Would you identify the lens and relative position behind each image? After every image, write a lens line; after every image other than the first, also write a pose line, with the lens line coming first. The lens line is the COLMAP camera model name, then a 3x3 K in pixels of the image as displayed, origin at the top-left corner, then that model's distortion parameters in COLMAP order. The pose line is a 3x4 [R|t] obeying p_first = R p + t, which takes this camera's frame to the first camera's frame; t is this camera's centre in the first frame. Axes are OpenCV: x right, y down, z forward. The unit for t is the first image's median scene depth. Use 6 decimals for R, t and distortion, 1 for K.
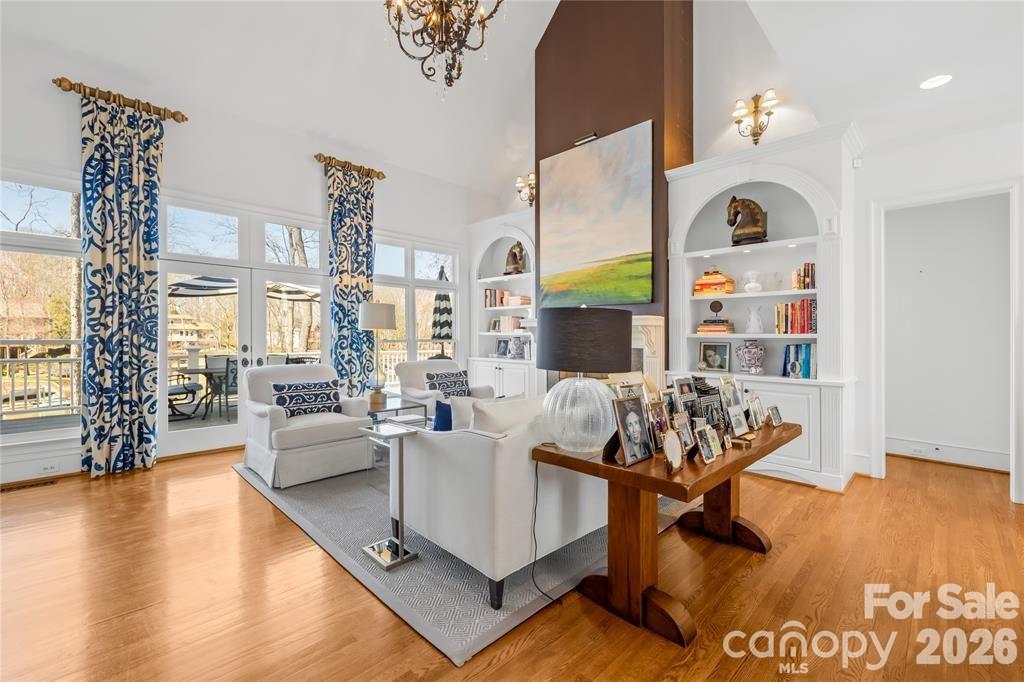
lens RADIAL K [[434.5, 0, 507.4], [0, 434.5, 337.9], [0, 0, 1]] dist [0.000378, 0.000131]
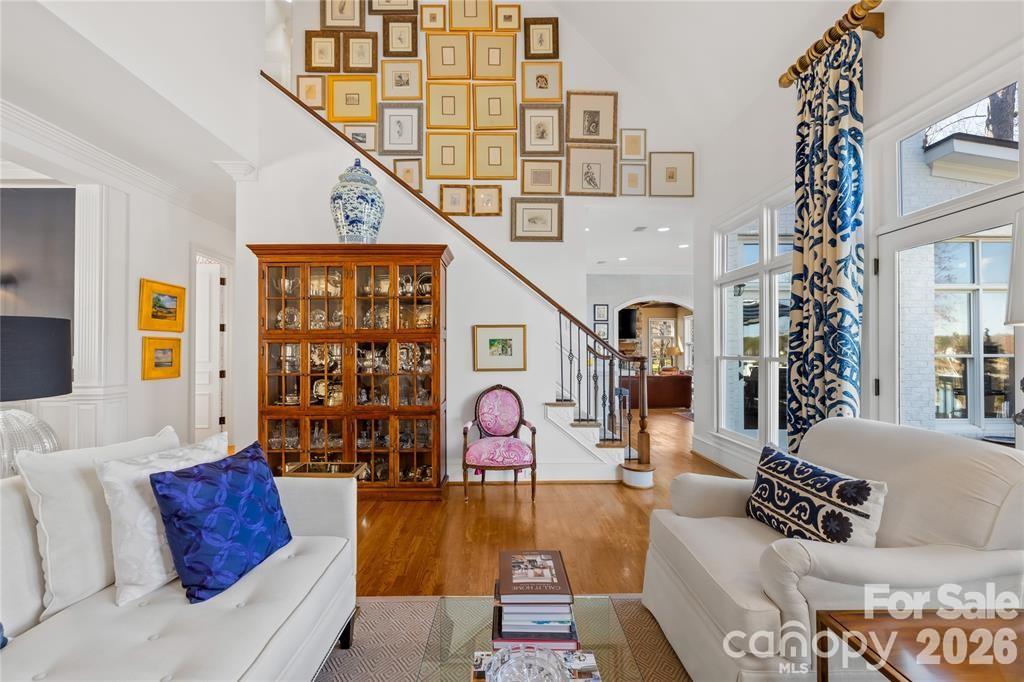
lens RADIAL K [[446.7, 0, 509.5], [0, 446.7, 344.2], [0, 0, 1]] dist [-0.000333, -0.000078]
pose [[-0.682095, -0.011586, -0.731171, 0.060326], [-0.000884, 0.999887, -0.015019, -0.008509], [0.731263, -0.009598, -0.682028, 1.066849]]
